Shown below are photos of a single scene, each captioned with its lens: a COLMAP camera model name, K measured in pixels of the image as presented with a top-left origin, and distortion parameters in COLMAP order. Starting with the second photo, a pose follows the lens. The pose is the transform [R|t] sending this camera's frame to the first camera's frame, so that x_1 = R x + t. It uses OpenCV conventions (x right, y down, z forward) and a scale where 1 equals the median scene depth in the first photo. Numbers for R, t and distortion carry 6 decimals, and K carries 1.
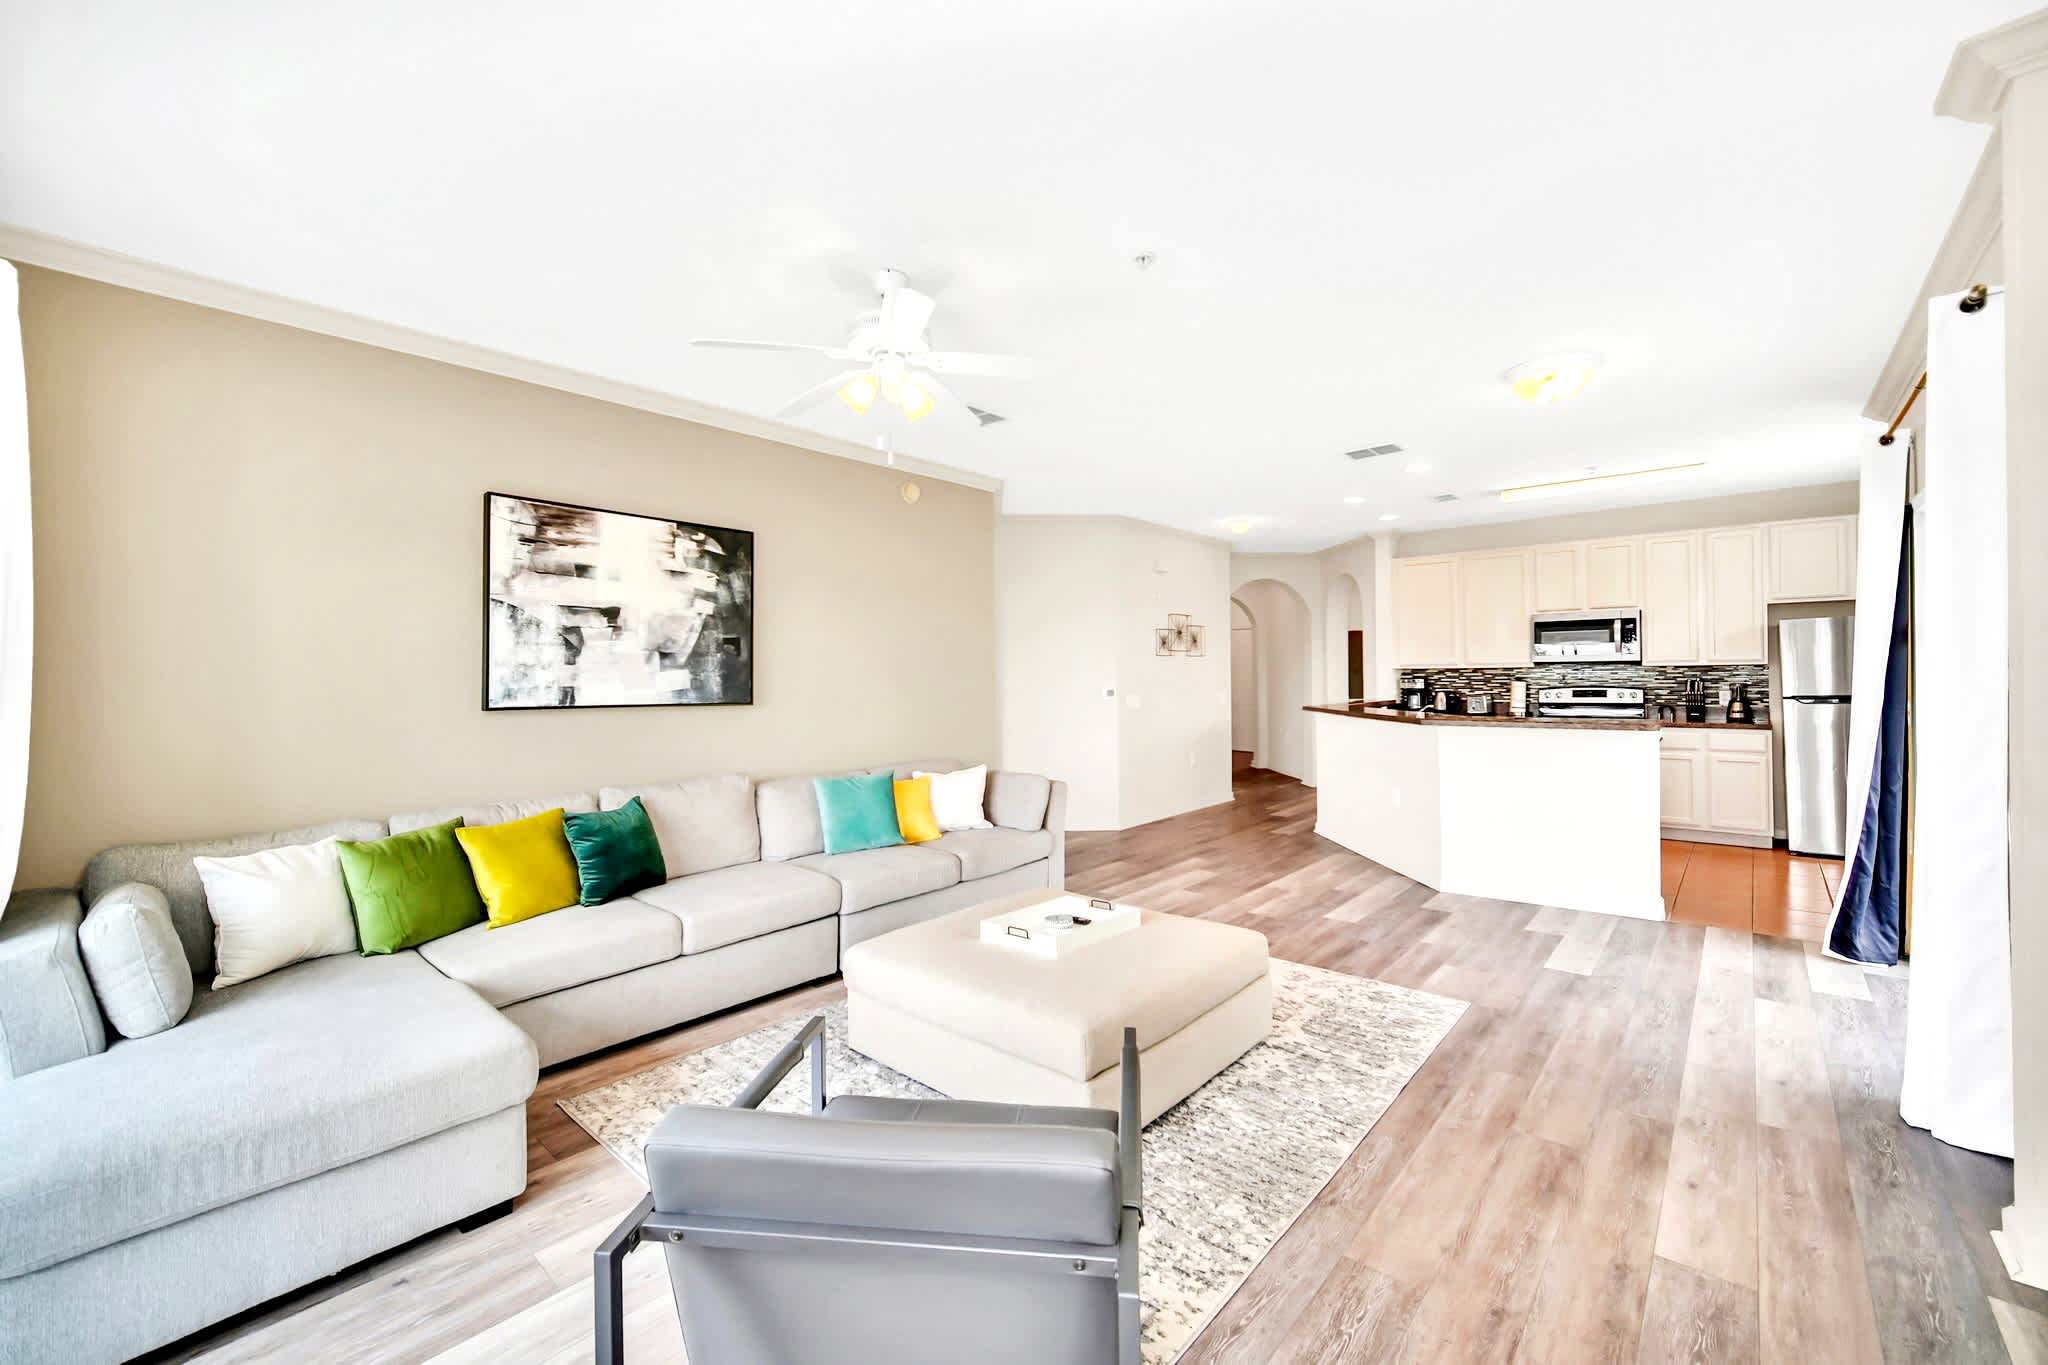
lens RADIAL K [[821.9, 0, 1028.4], [0, 821.9, 666.9], [0, 0, 1]] dist [0.004123, -0.000231]
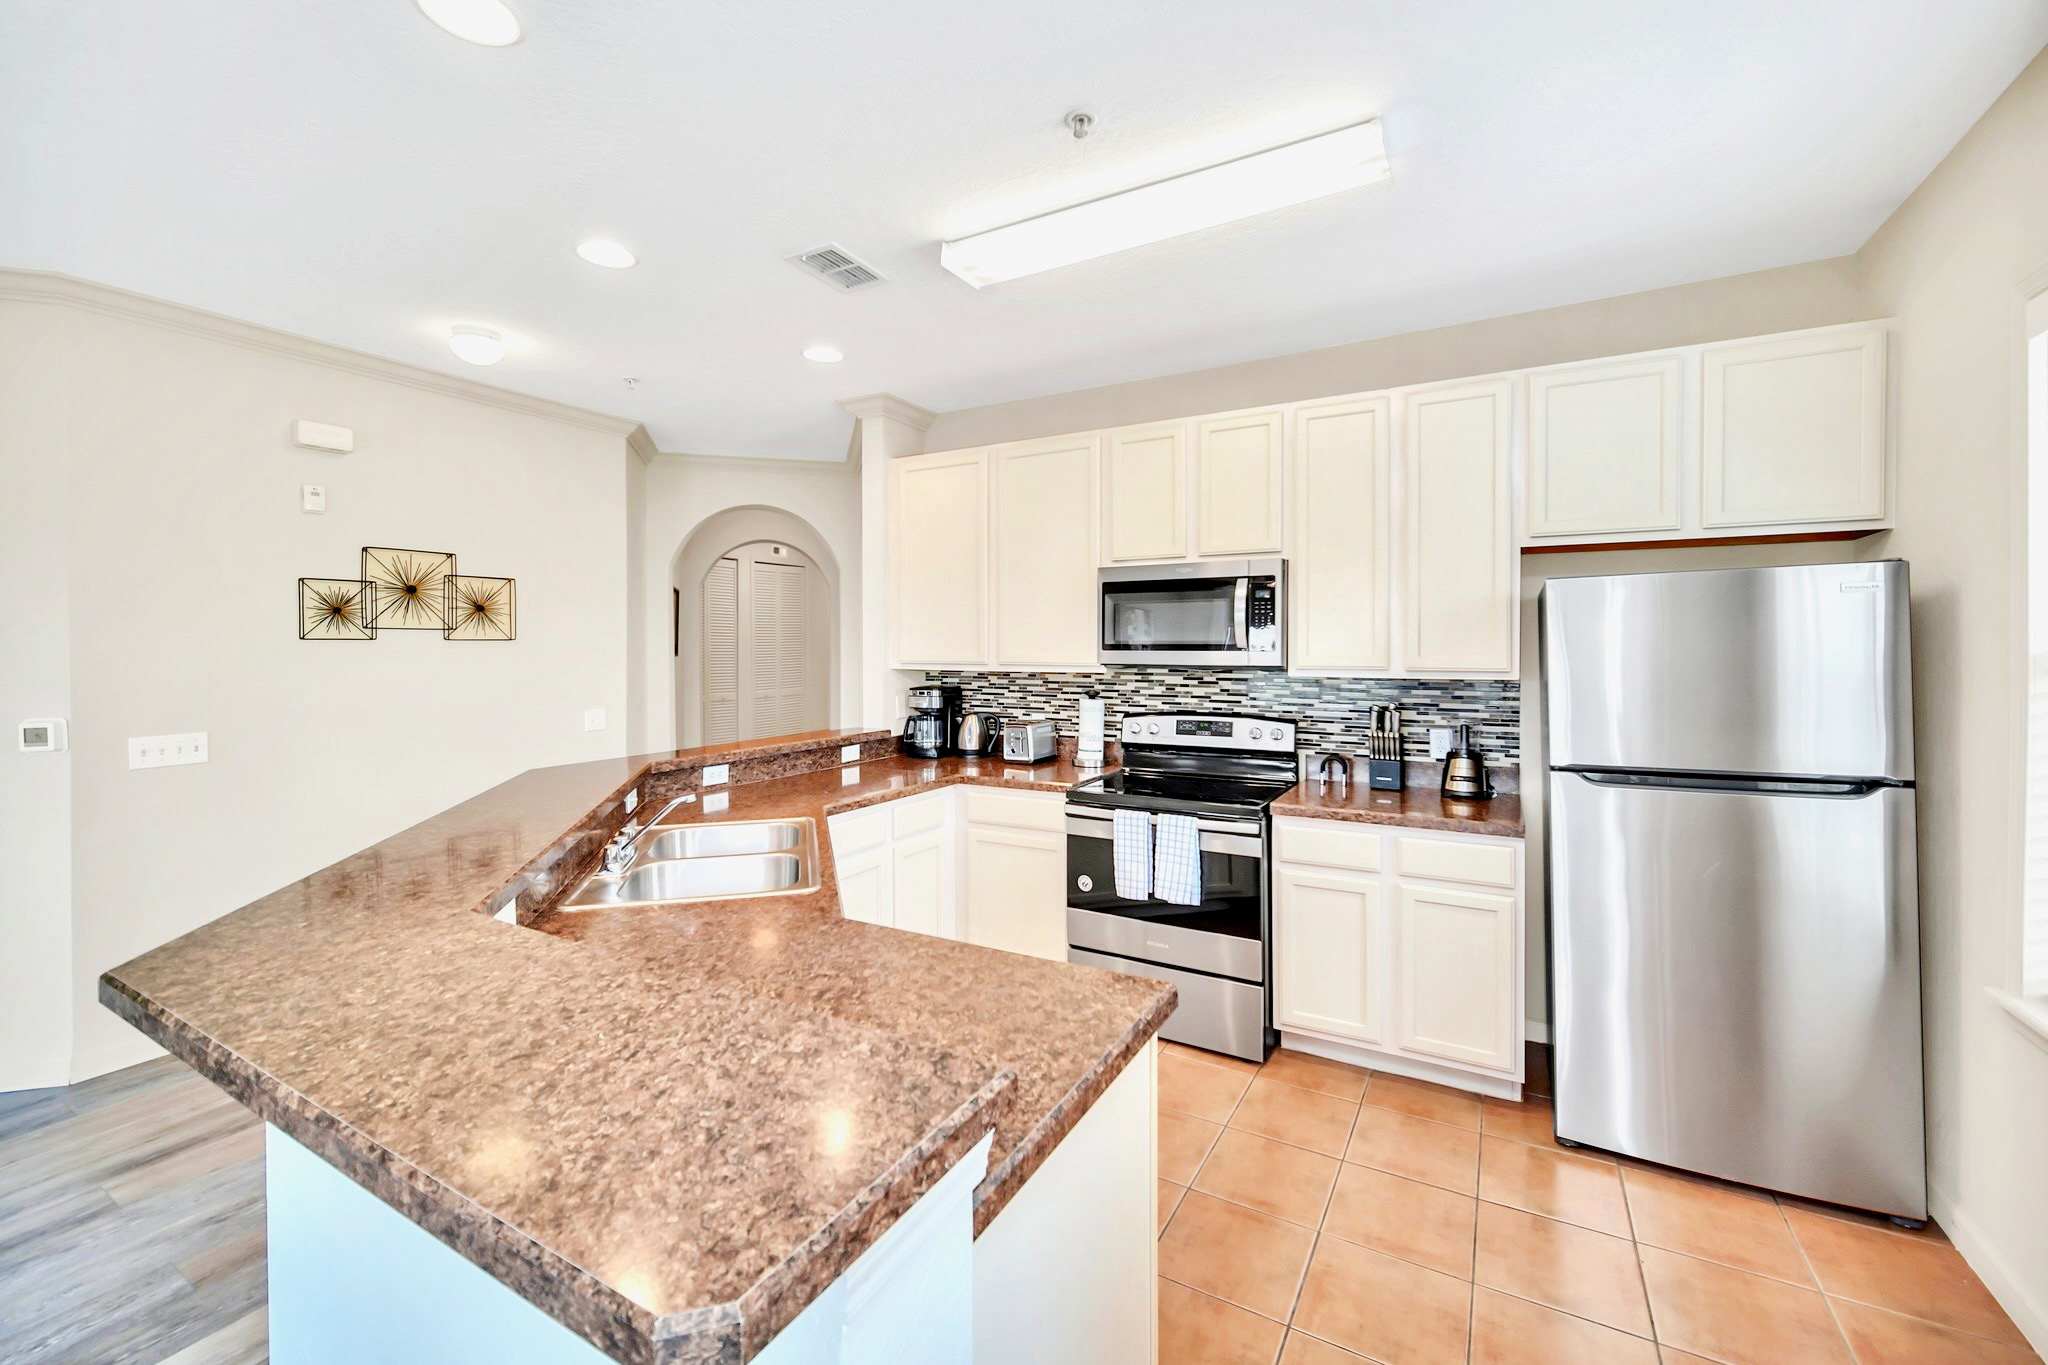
lens RADIAL K [[821.9, 0, 993.8], [0, 821.9, 651.2], [0, 0, 1]] dist [0.004123, -0.000231]
pose [[0.985548, 0.011620, 0.168996, 0.502398], [-0.013301, 0.999873, 0.008817, -0.018045], [-0.168872, -0.010937, 0.985577, 0.566145]]
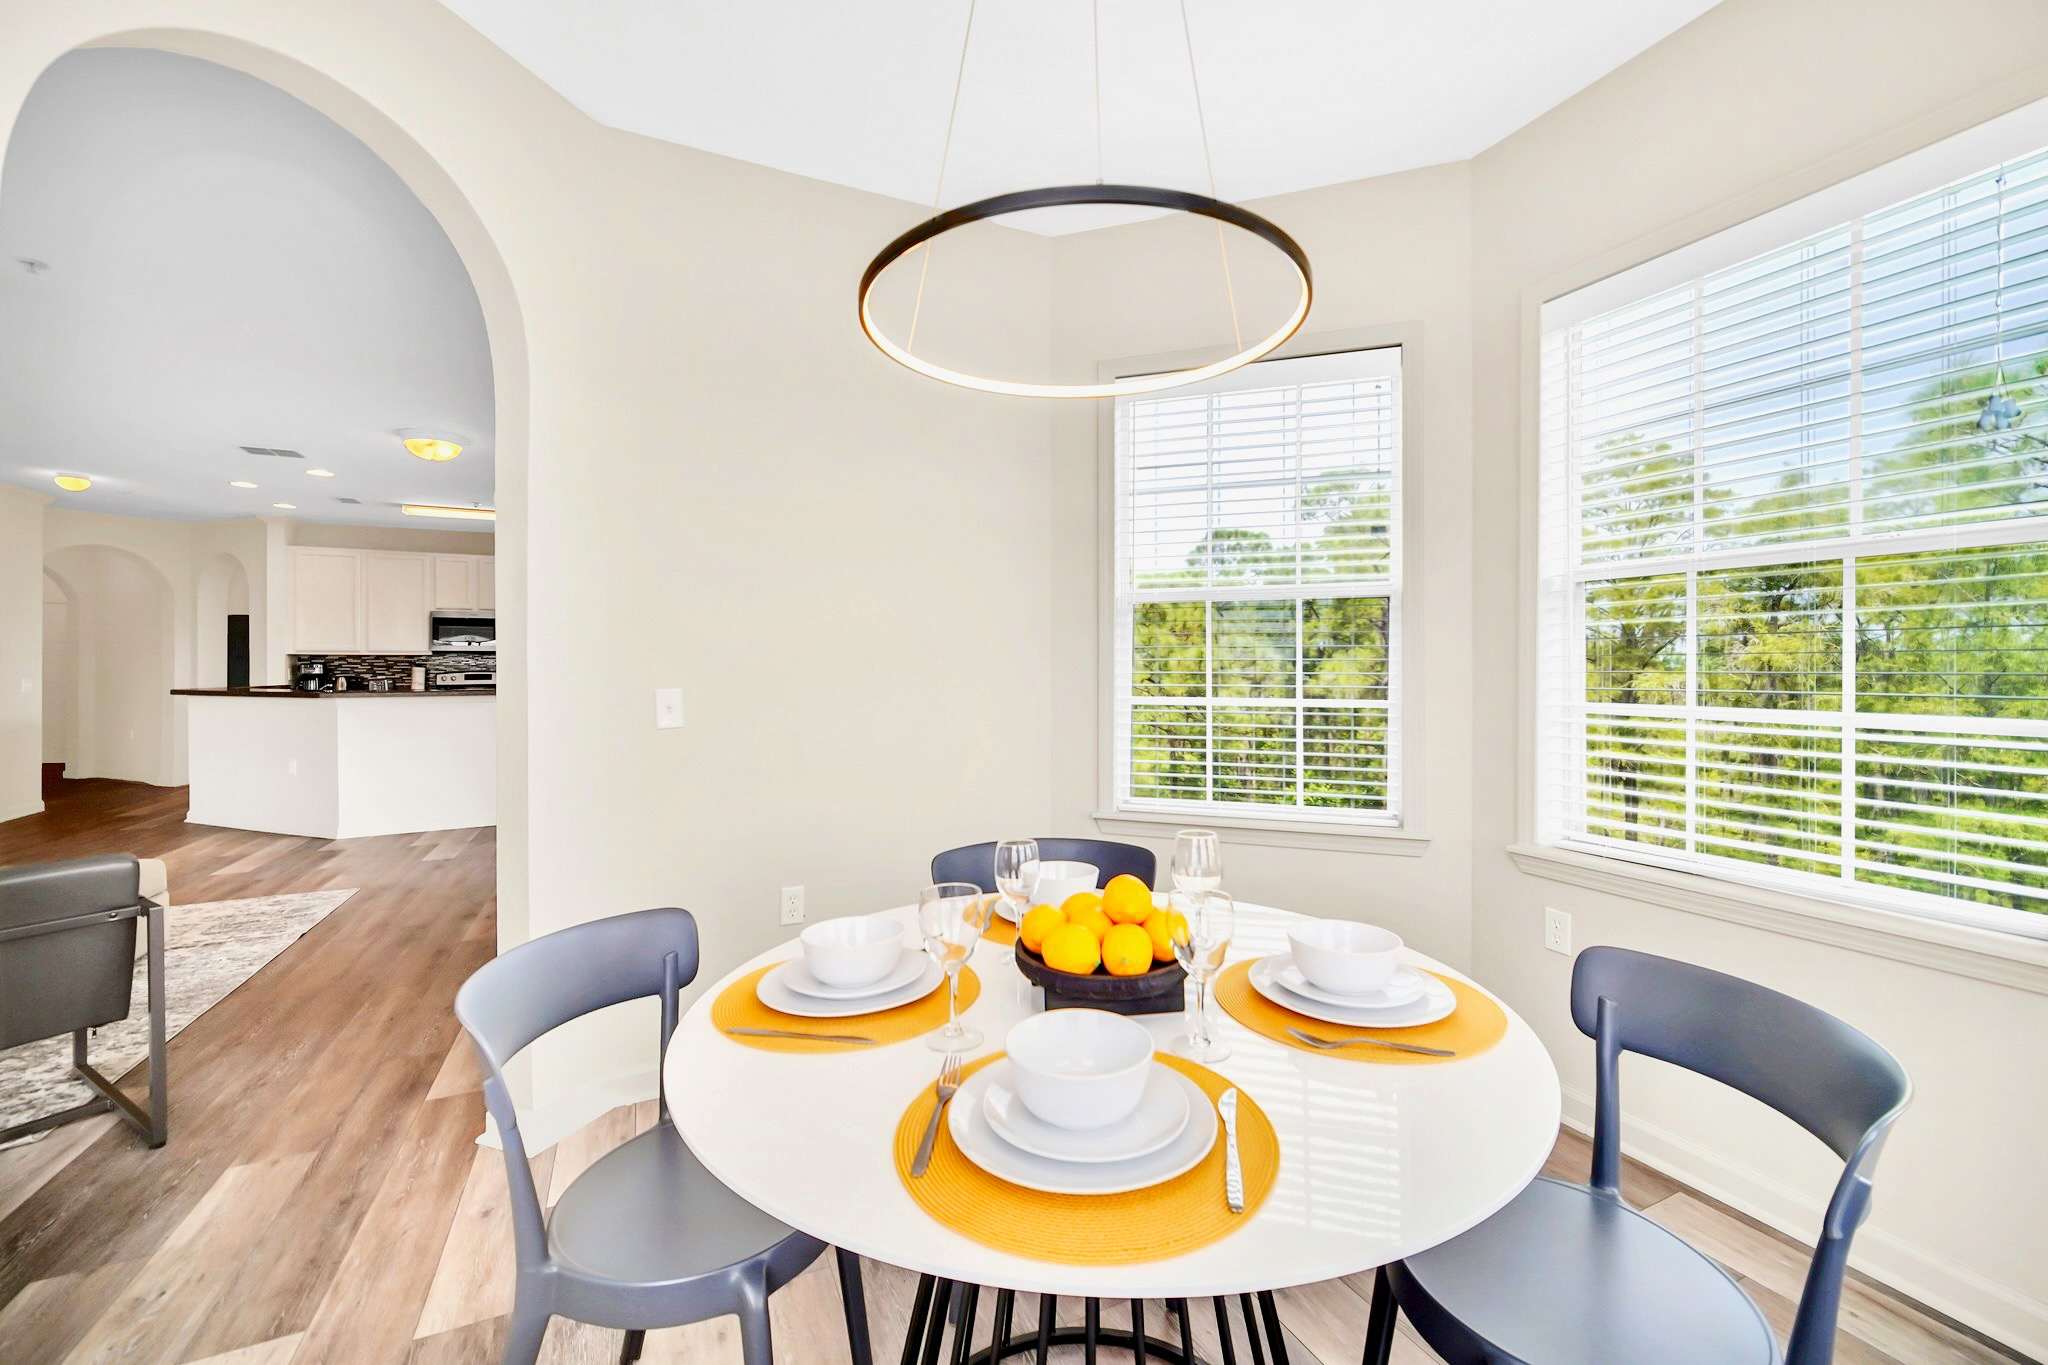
lens RADIAL K [[821.9, 0, 1029.2], [0, 821.9, 661.0], [0, 0, 1]] dist [0.004123, -0.000231]
pose [[0.400200, 0.017192, 0.916267, -0.150887], [-0.010575, 0.999844, -0.014141, 0.018354], [-0.916367, -0.004030, 0.400319, -0.304003]]
